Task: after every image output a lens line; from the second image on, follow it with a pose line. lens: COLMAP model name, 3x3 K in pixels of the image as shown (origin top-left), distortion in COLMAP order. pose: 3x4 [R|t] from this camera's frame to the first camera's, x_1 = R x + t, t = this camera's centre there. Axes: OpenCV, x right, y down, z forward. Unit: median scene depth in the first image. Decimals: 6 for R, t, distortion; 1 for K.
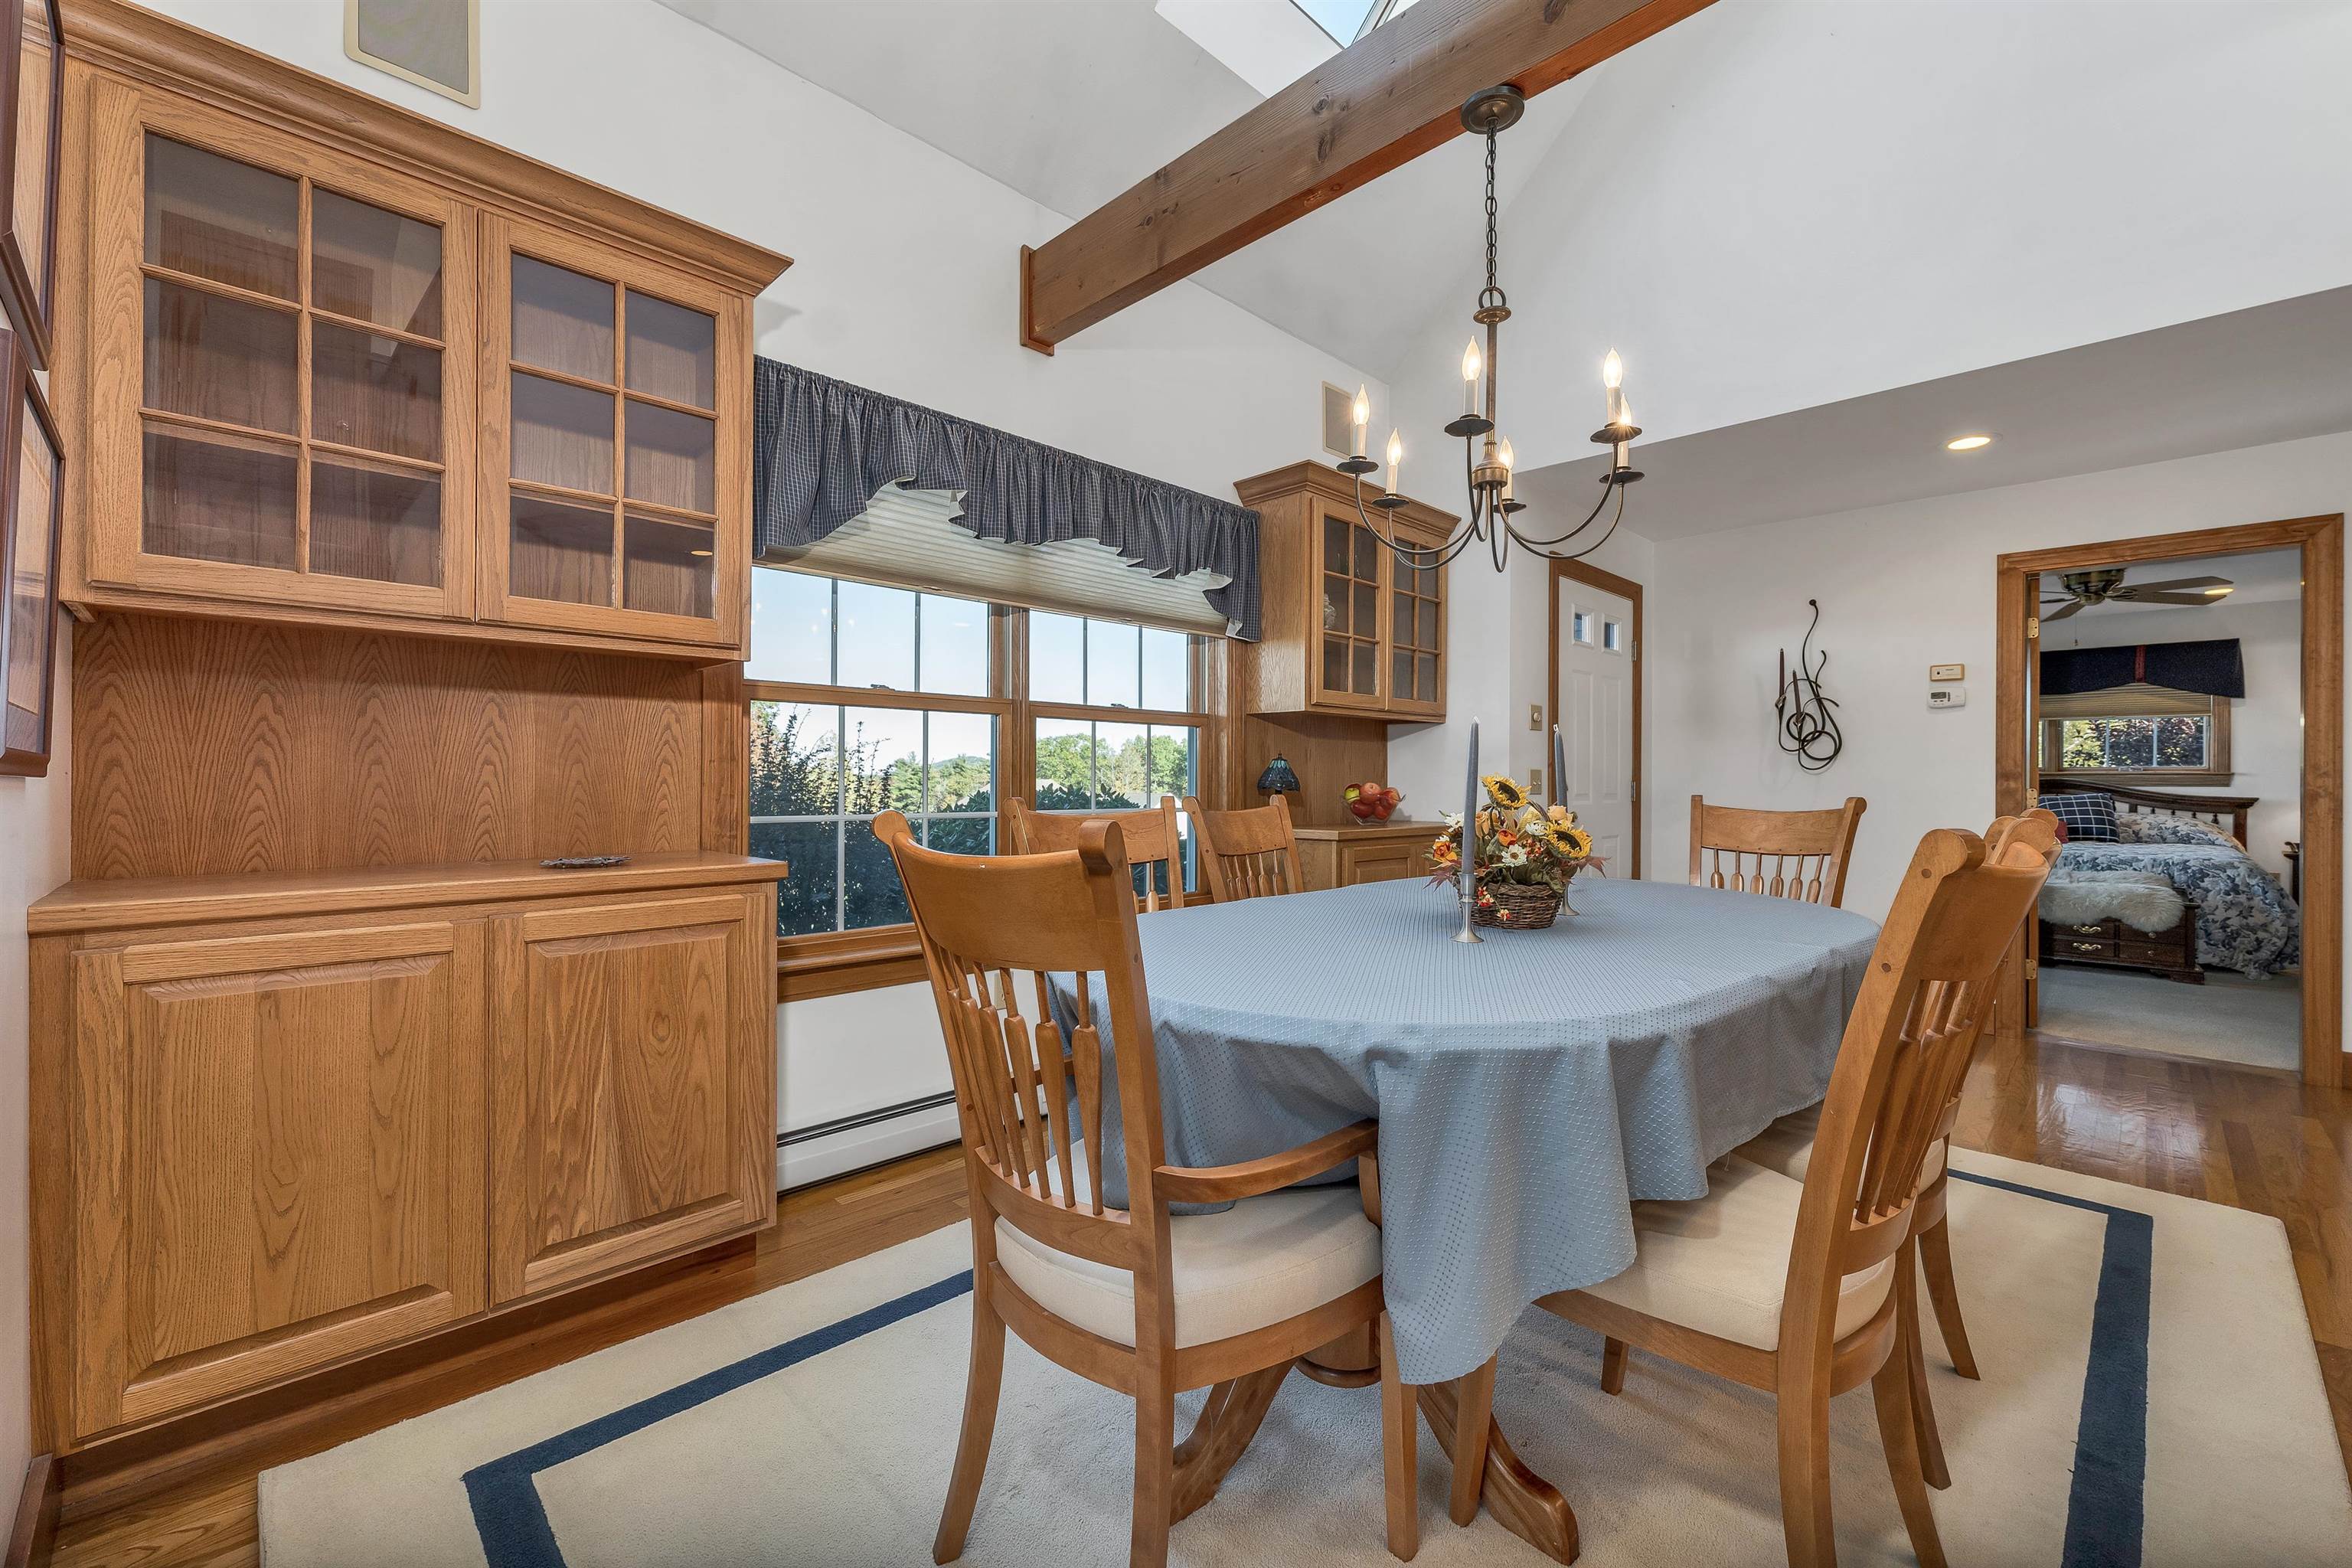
lens RADIAL K [[961.2, 0, 1170.9], [0, 961.2, 775.5], [0, 0, 1]] dist [0.001295, 0.000369]
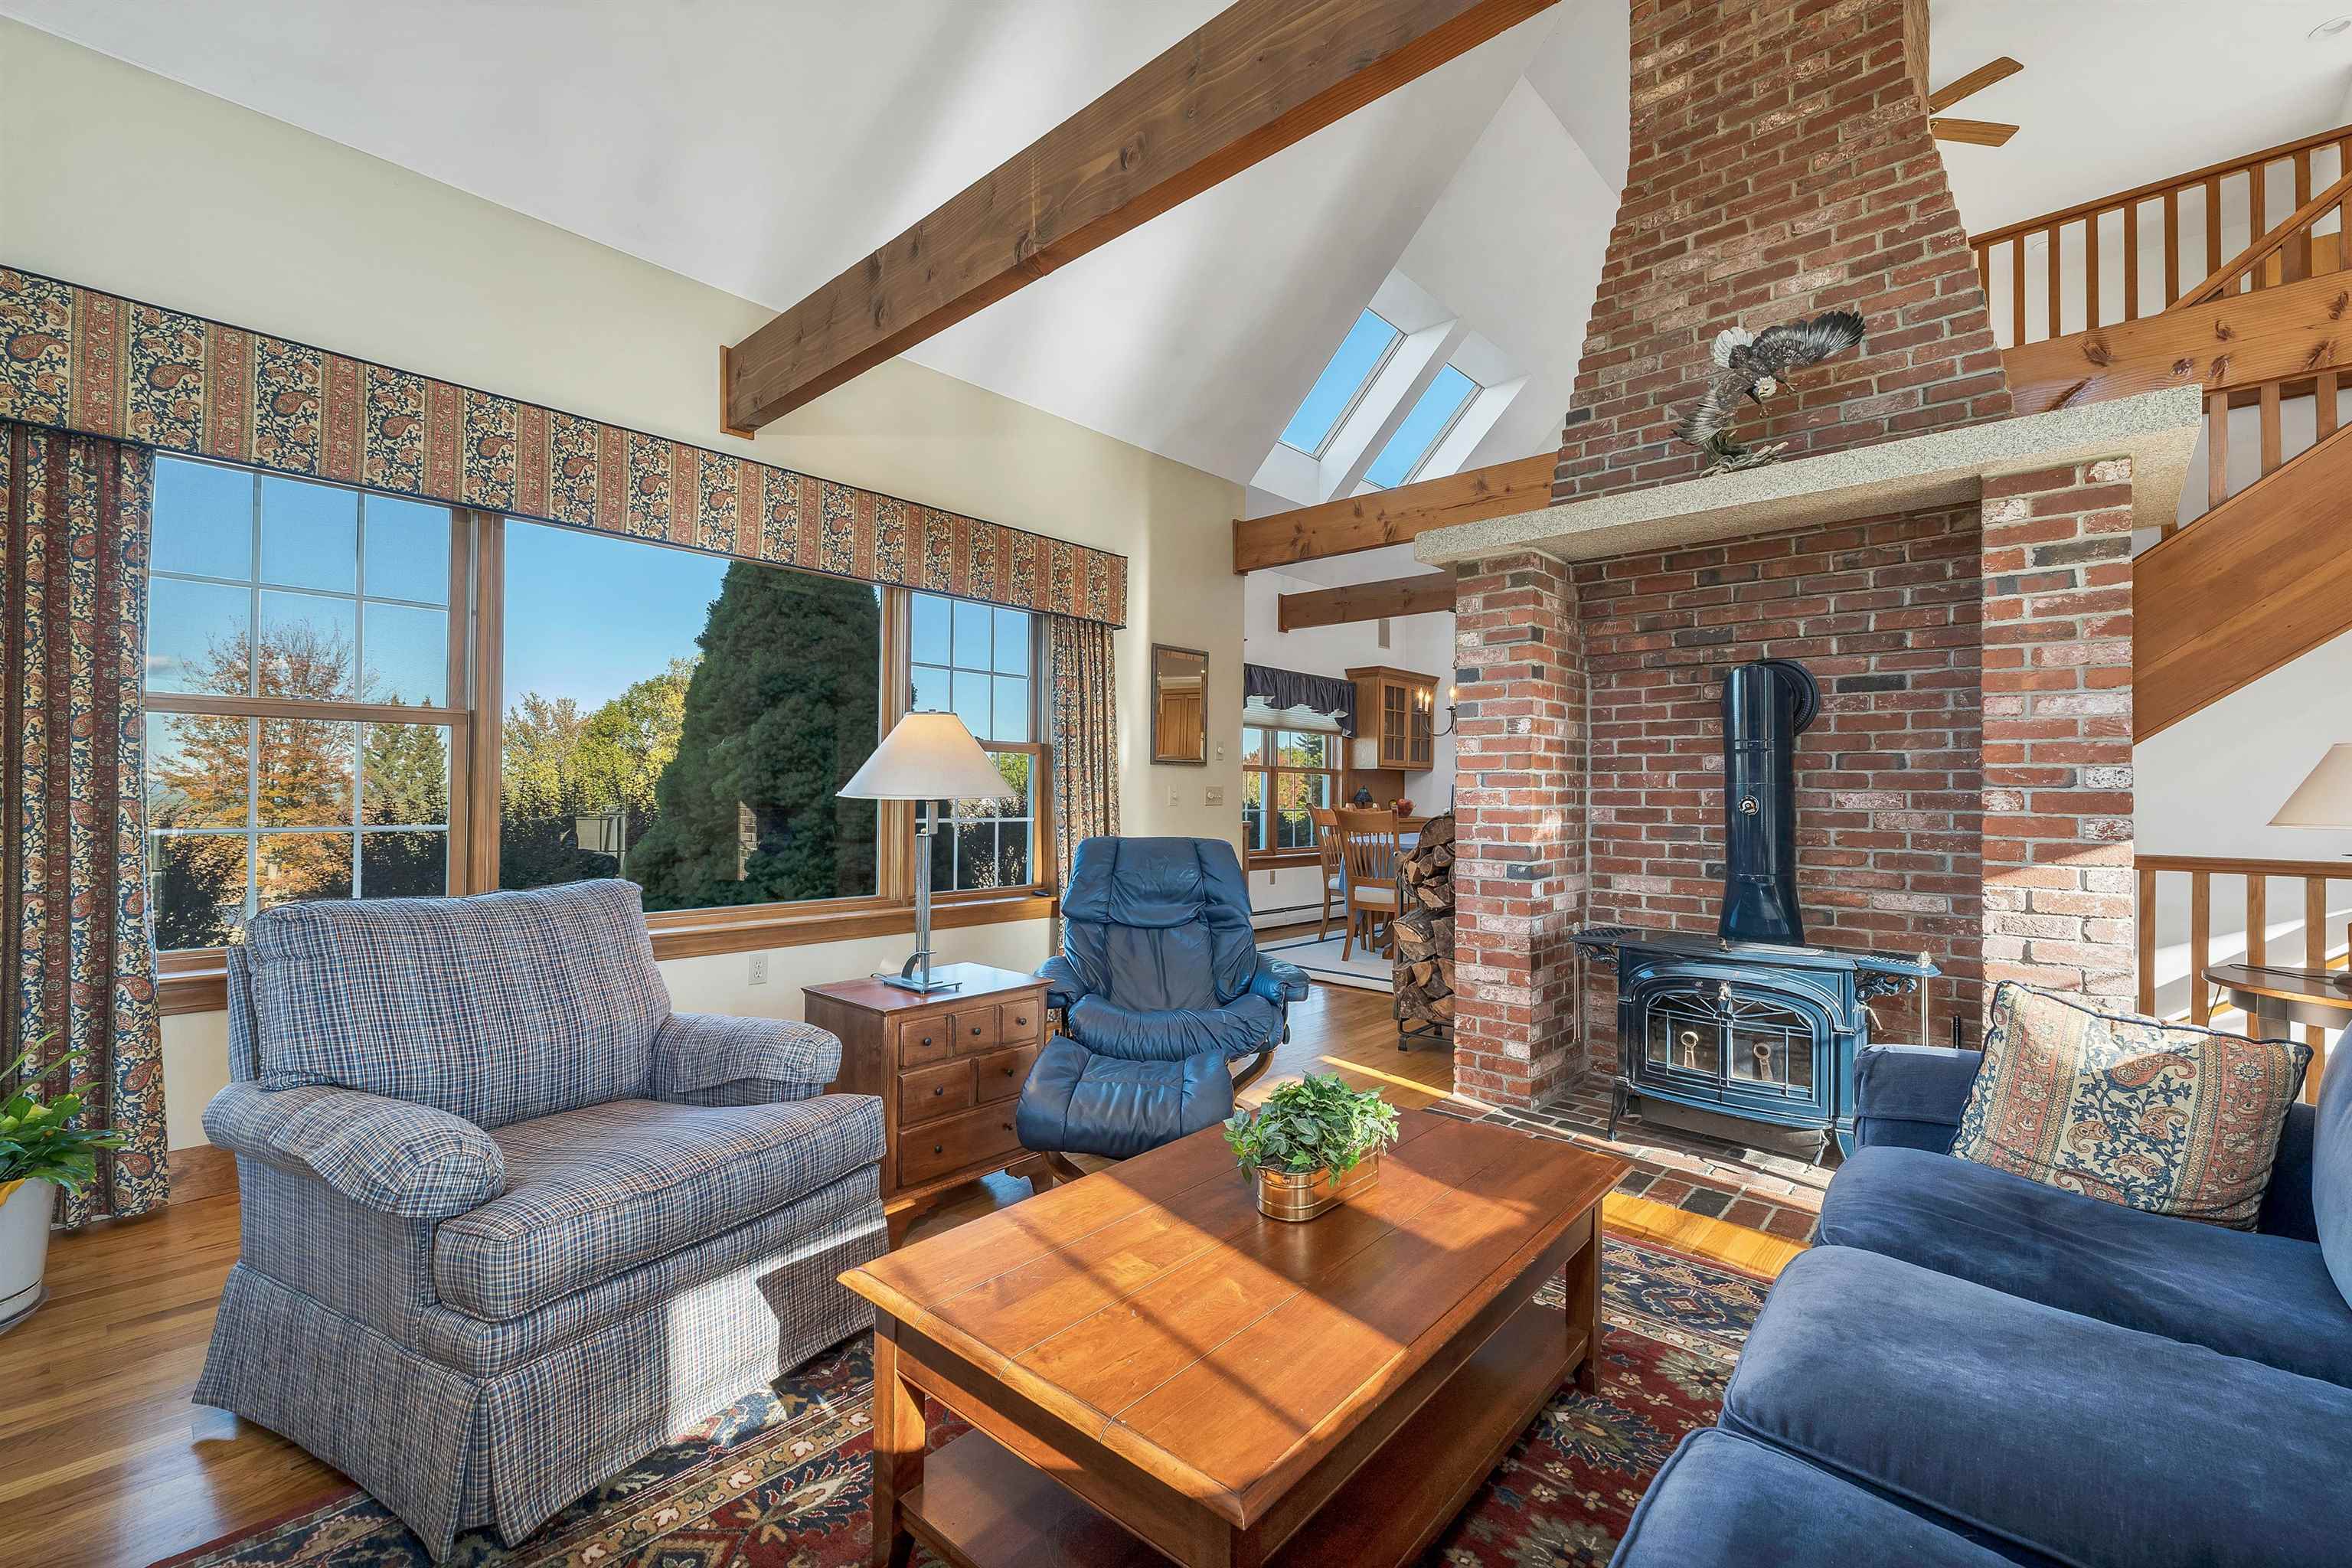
lens RADIAL K [[987.4, 0, 1175.1], [0, 987.4, 780.4], [0, 0, 1]] dist [0.001019, 0.000253]
pose [[0.998344, 0.004067, 0.057376, -0.343566], [-0.003340, 0.999913, -0.012772, -0.004038], [-0.057423, 0.012559, 0.998271, -0.968126]]
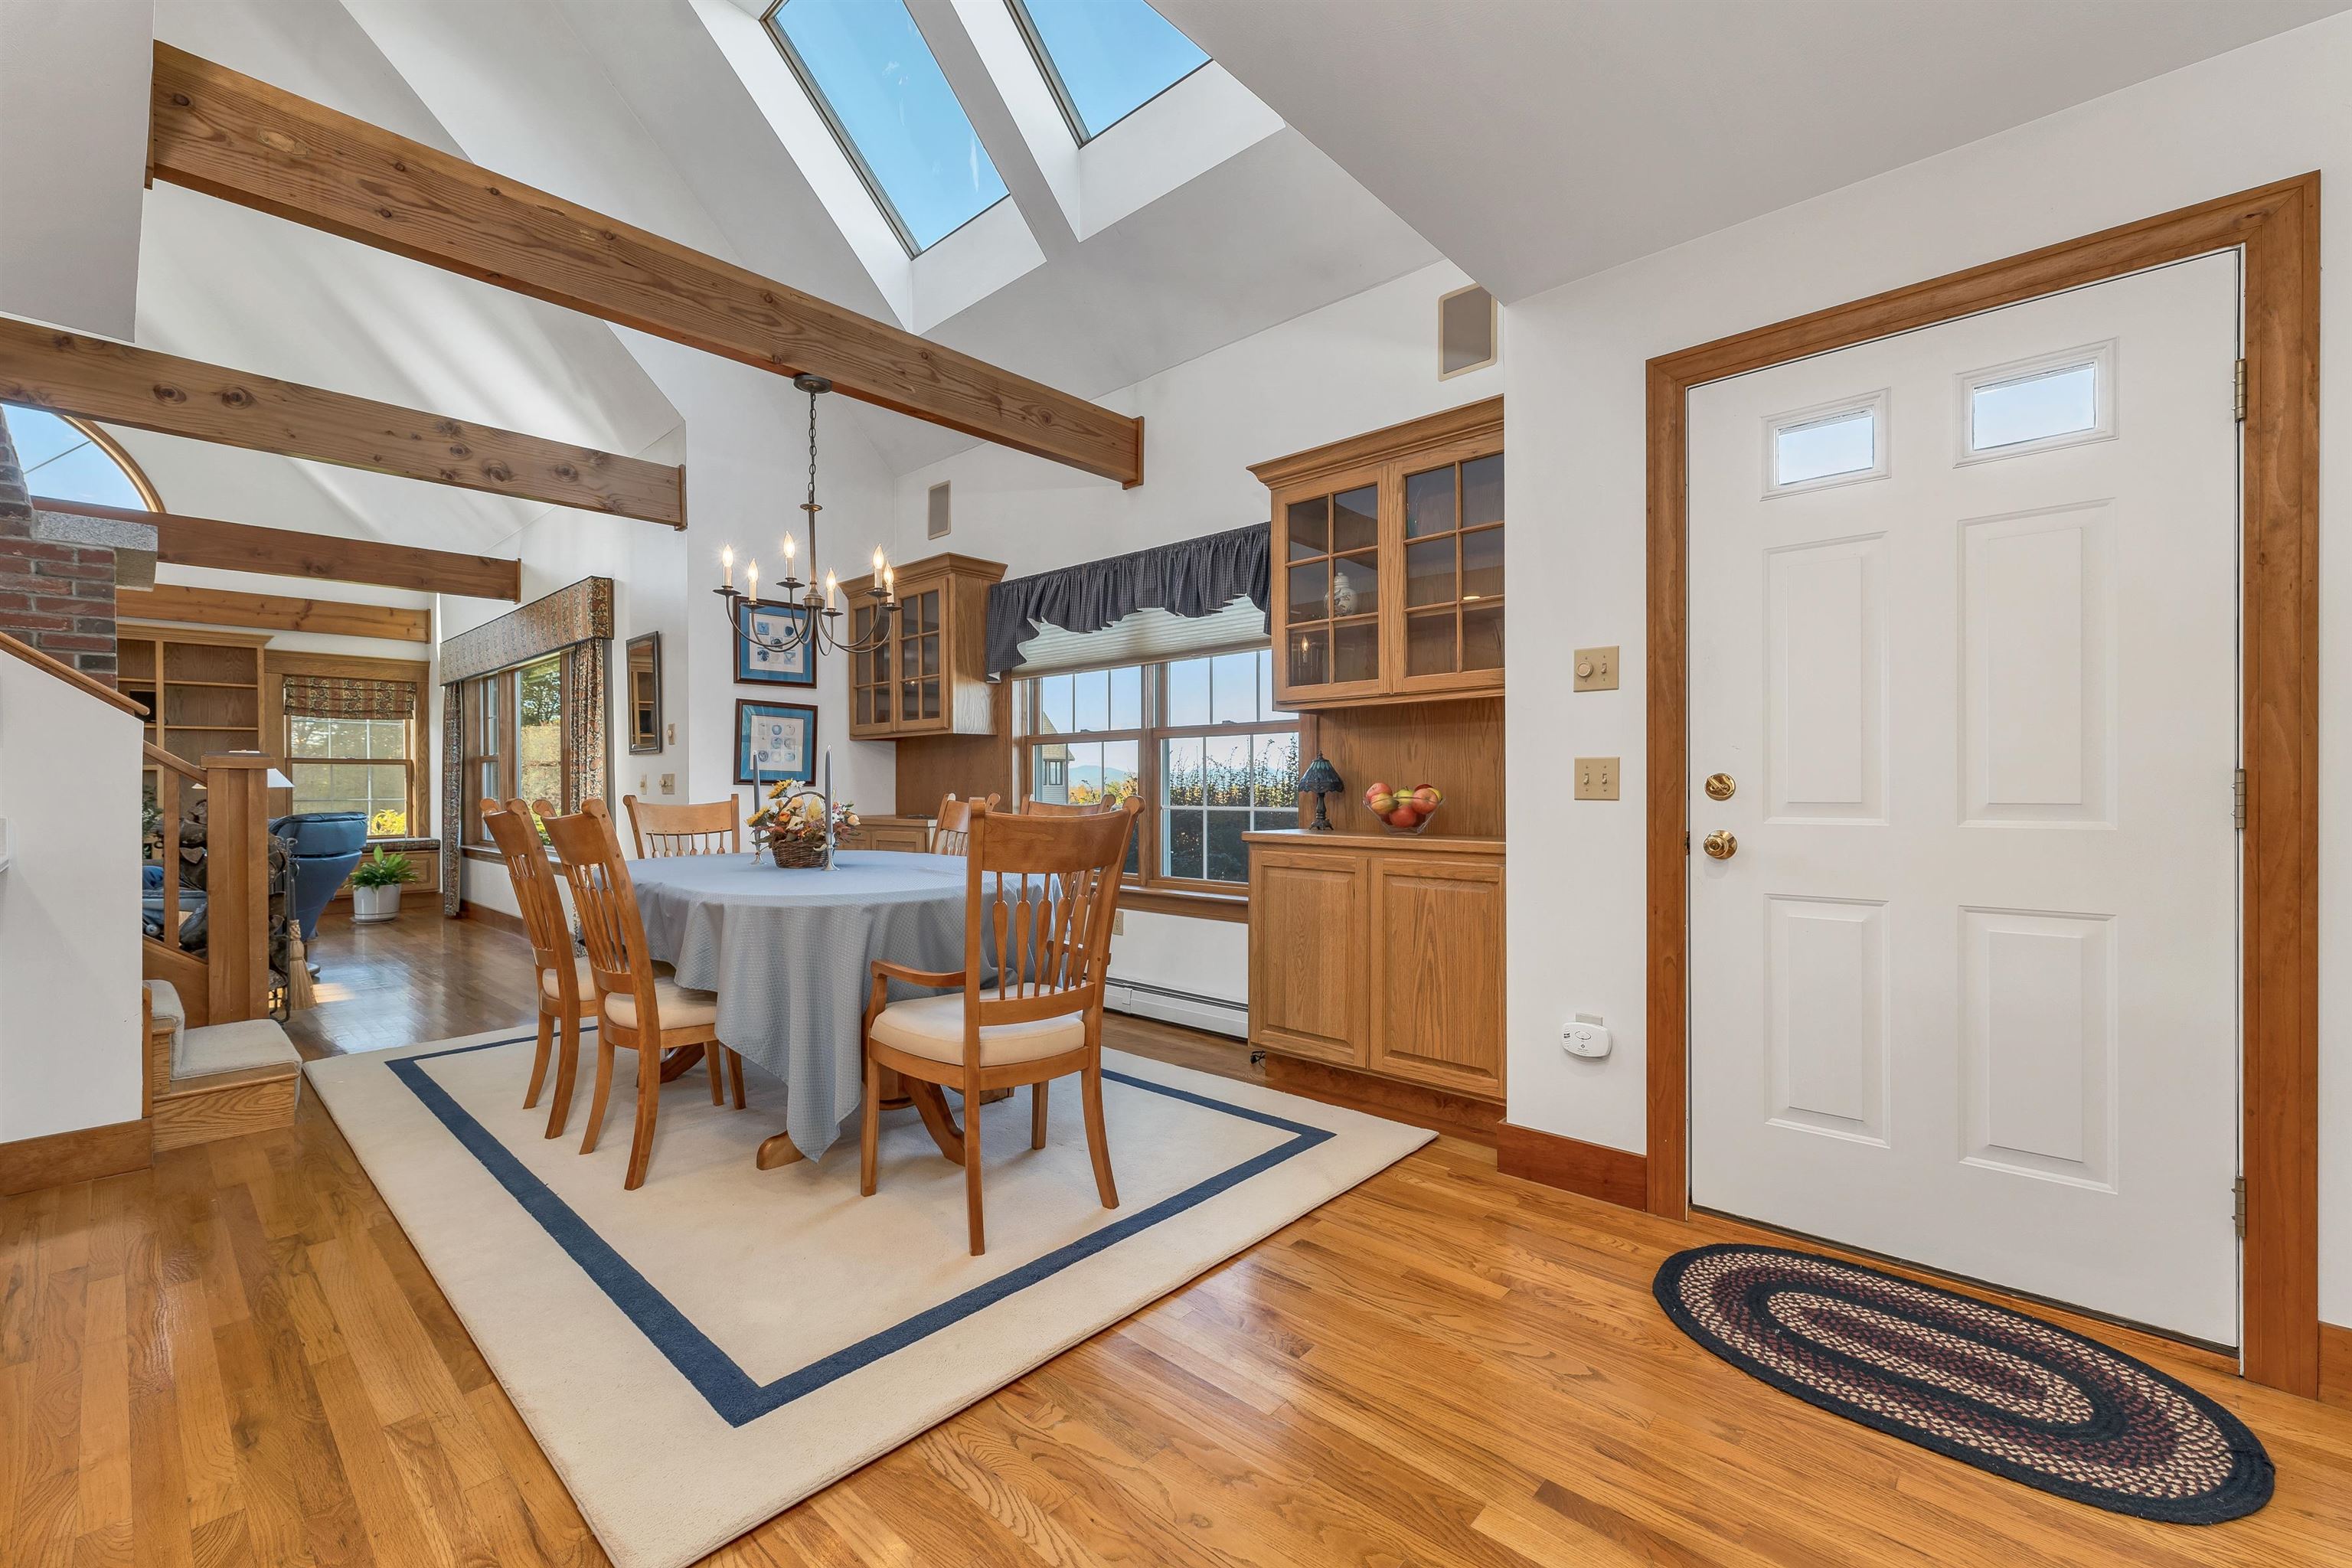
lens RADIAL K [[965.6, 0, 1160.3], [0, 965.6, 793.1], [0, 0, 1]] dist [0.000397, -0.000283]
pose [[0.054893, 0.000443, -0.998492, 0.773544], [0.005557, 0.999984, 0.000749, 0.011136], [0.998477, -0.005589, 0.054890, 0.564944]]
